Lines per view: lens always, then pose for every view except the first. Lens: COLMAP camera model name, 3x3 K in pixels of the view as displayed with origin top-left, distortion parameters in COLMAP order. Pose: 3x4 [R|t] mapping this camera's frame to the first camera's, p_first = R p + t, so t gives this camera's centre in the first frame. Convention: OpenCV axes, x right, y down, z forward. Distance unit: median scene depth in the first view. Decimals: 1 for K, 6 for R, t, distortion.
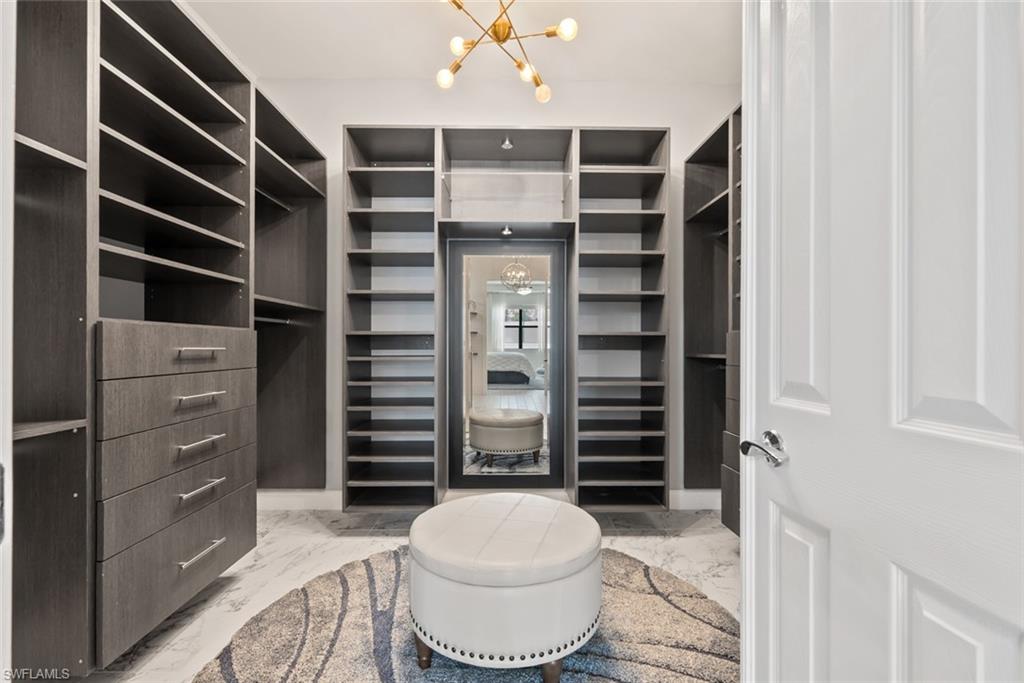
lens RADIAL K [[452.9, 0, 511.9], [0, 452.9, 342.4], [0, 0, 1]] dist [-0.003322, 0.000188]
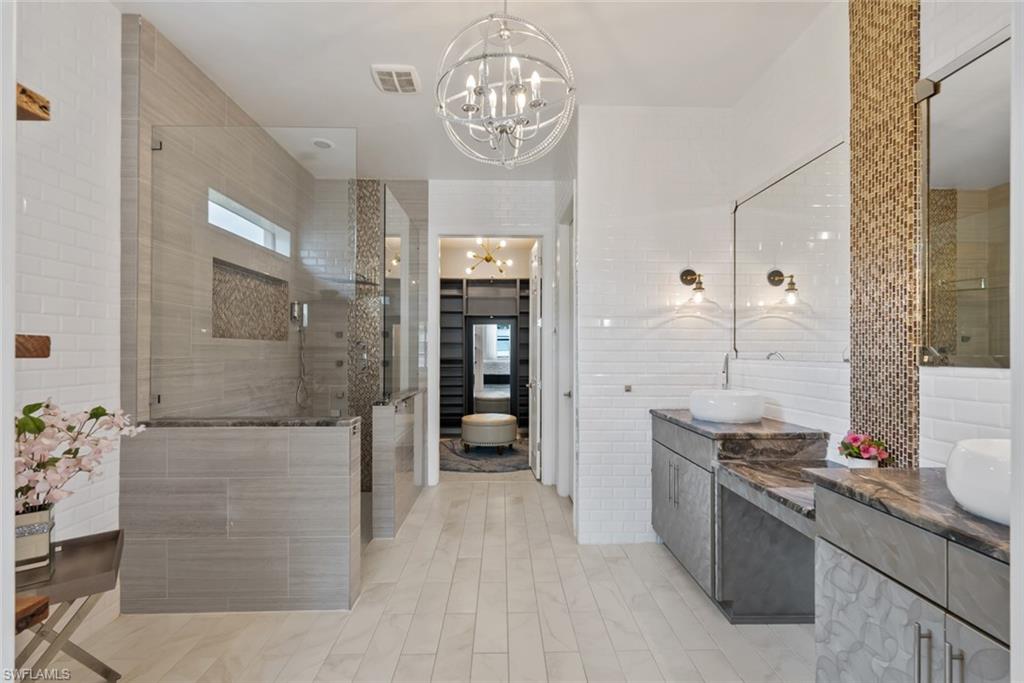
lens RADIAL K [[452.9, 0, 511.8], [0, 452.9, 344.5], [0, 0, 1]] dist [-0.003322, 0.000188]
pose [[0.999942, -0.001830, 0.010612, 0.059623], [0.001850, 0.999996, -0.001939, -0.089159], [-0.010608, 0.001958, 0.999942, -1.232332]]
